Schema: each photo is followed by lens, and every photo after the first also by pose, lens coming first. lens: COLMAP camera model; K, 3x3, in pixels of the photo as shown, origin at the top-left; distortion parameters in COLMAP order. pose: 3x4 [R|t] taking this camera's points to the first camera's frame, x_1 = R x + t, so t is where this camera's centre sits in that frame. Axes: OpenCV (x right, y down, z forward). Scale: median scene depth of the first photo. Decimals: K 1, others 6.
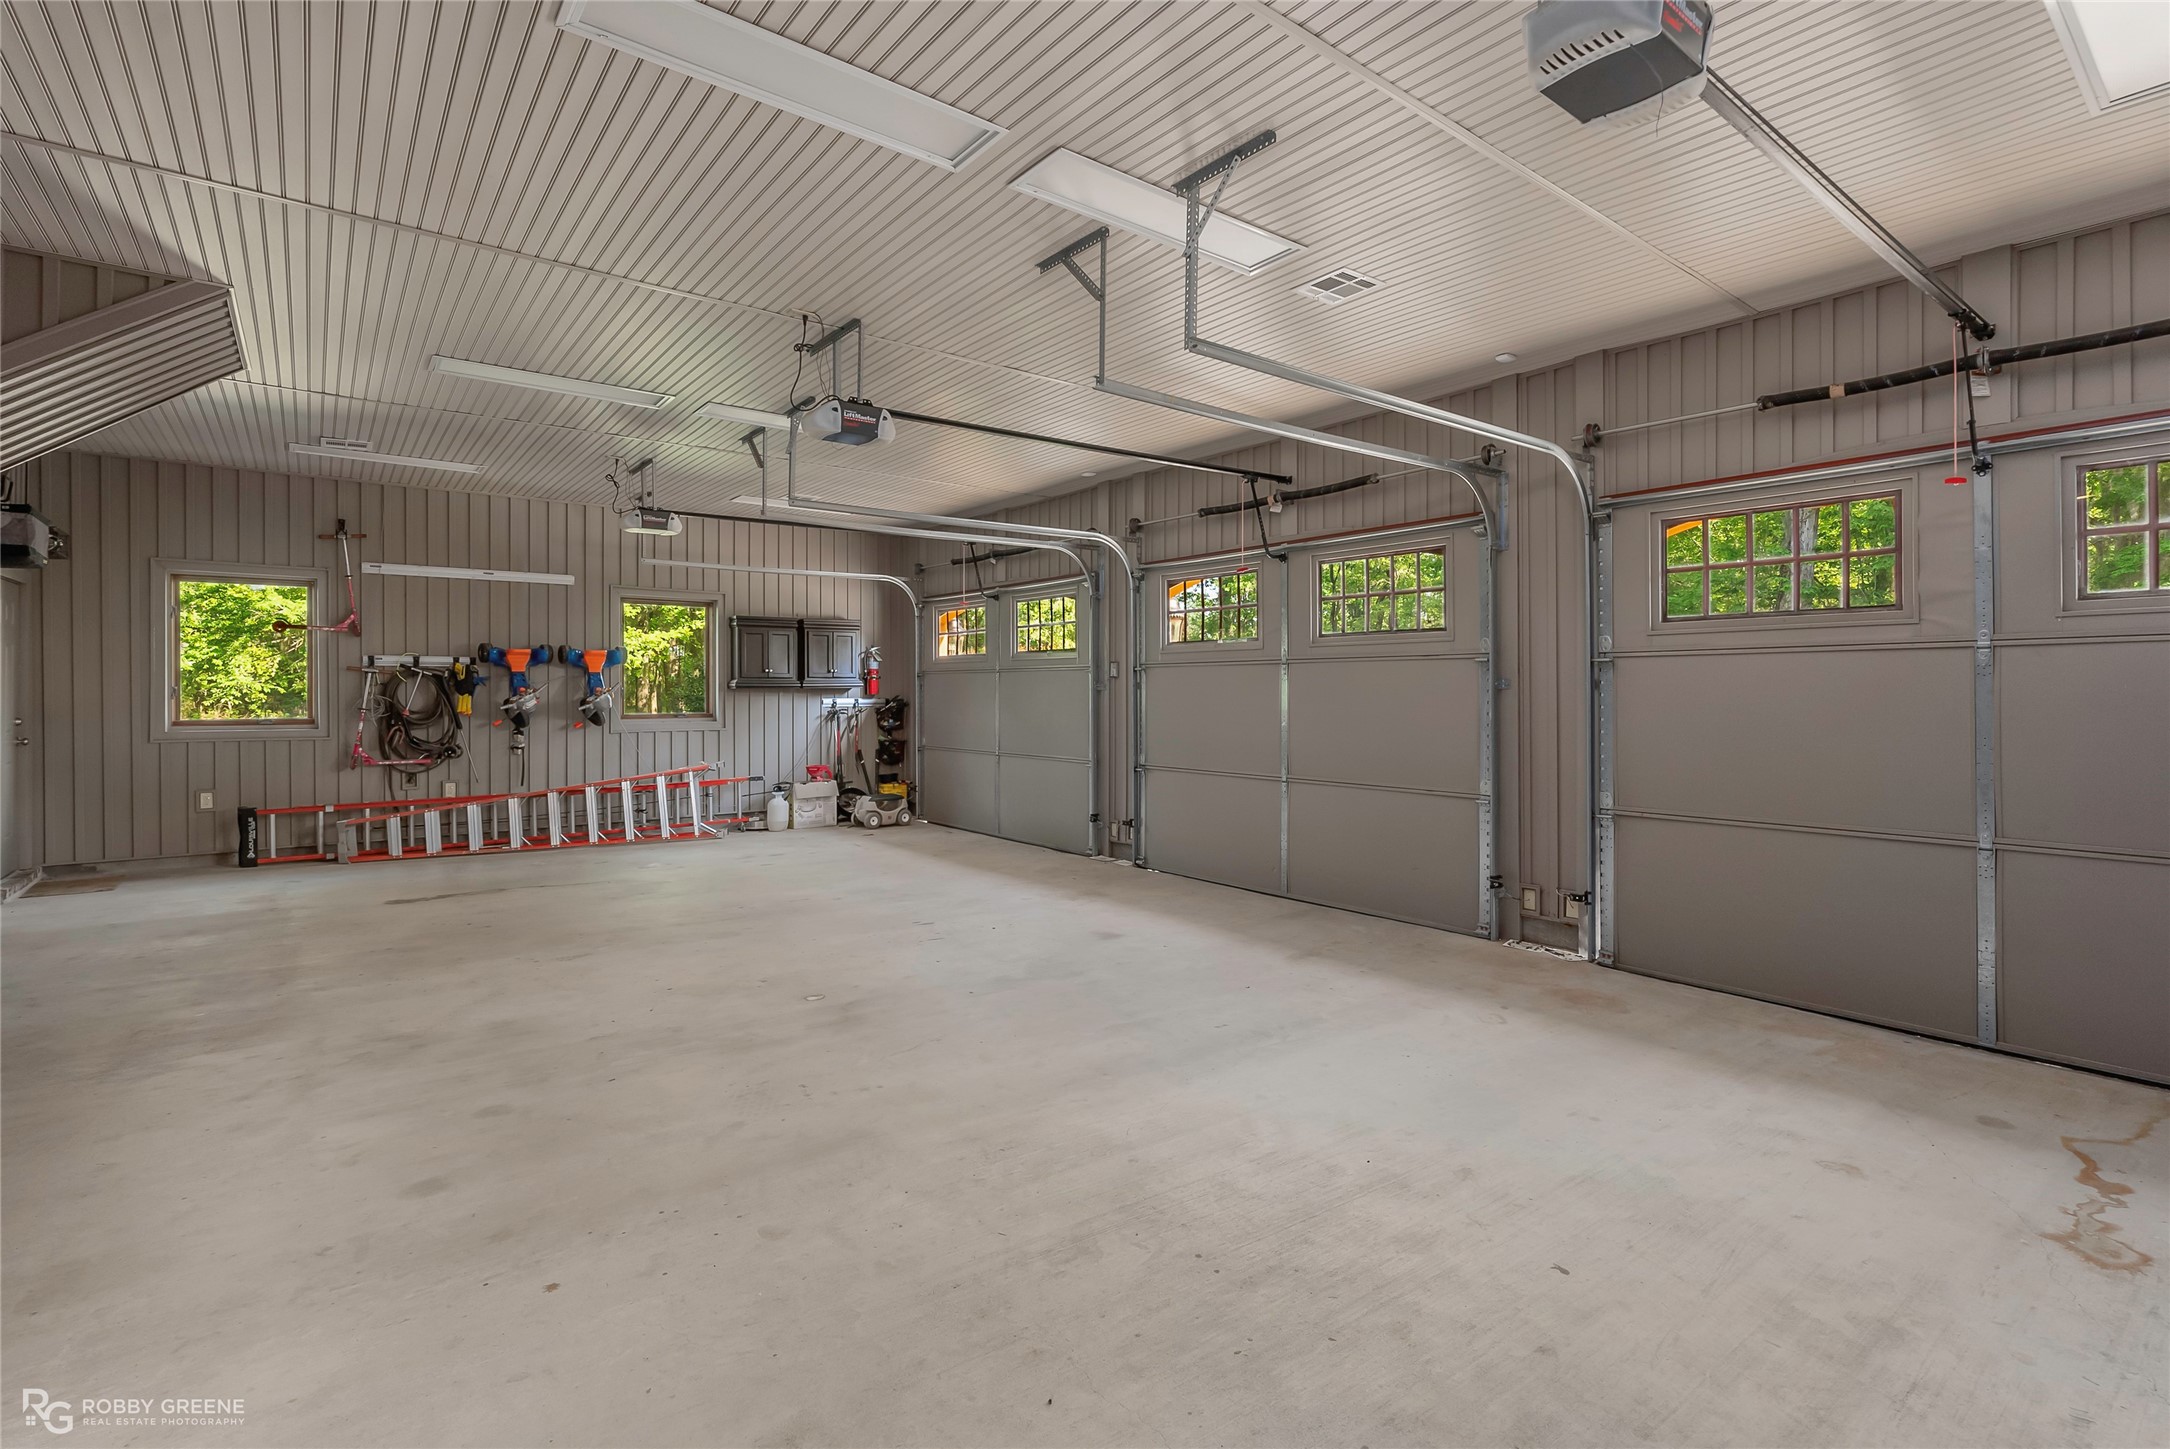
lens RADIAL K [[996.5, 0, 1098.7], [0, 996.5, 688.7], [0, 0, 1]] dist [-0.004483, 0.000958]
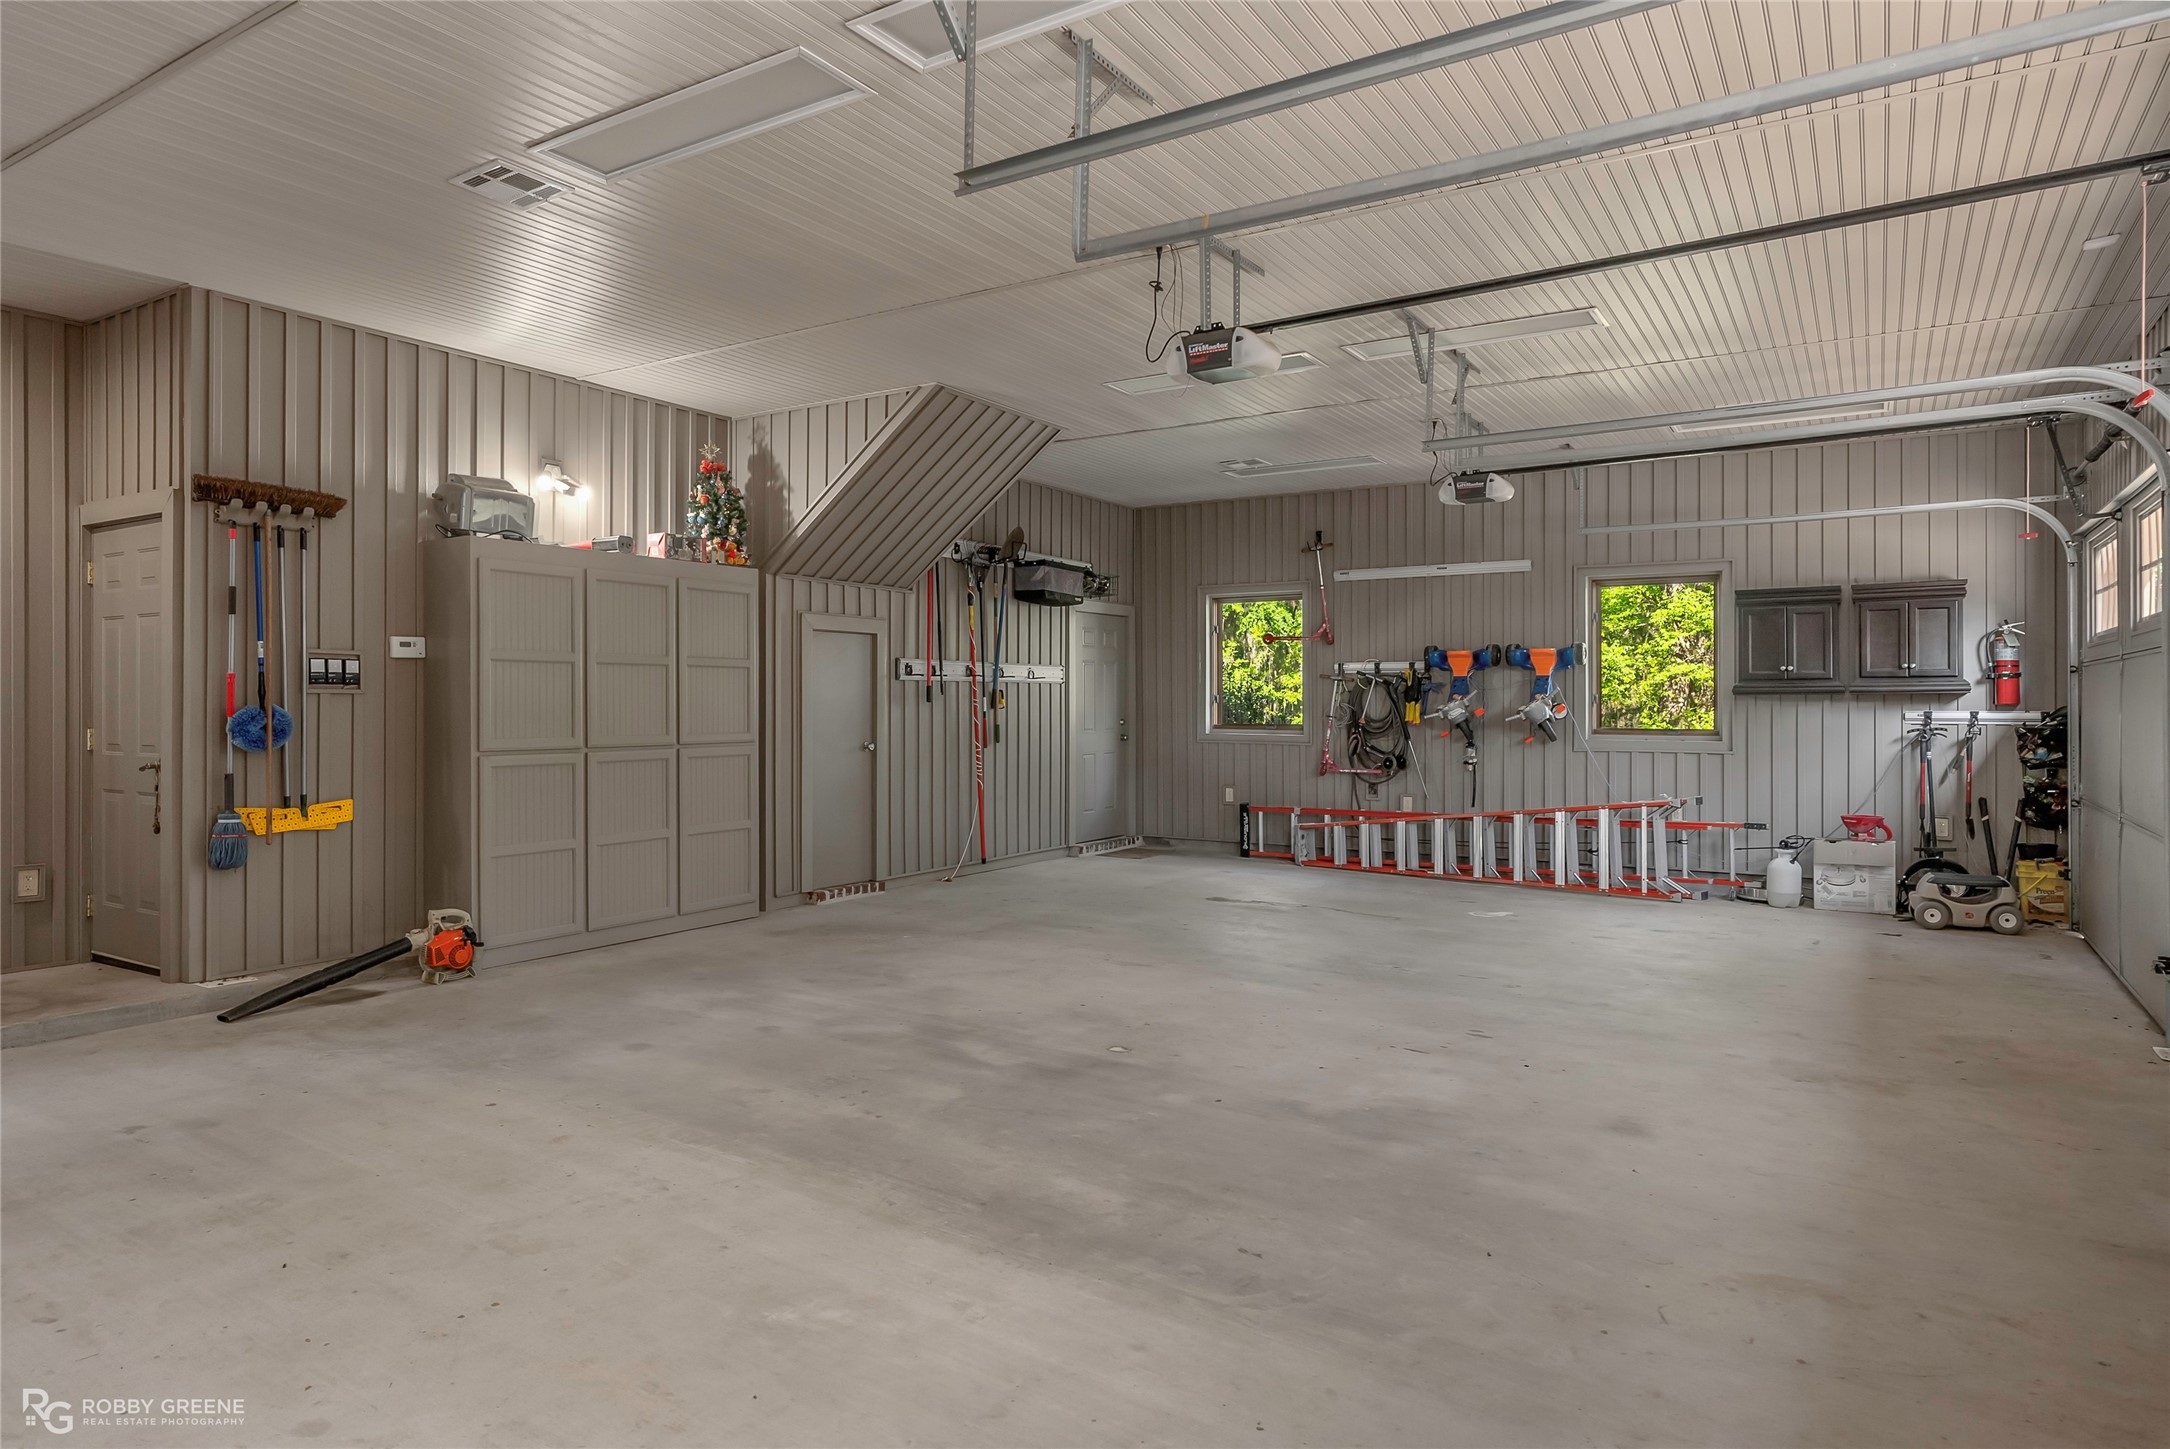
lens RADIAL K [[1283.5, 0, 1081.1], [0, 1283.5, 716.3], [0, 0, 1]] dist [0.001961, -0.000650]
pose [[0.329280, 0.009880, -0.944181, 0.372737], [0.000920, 0.999941, 0.010784, 0.005333], [0.944232, -0.004420, 0.329251, 0.302154]]
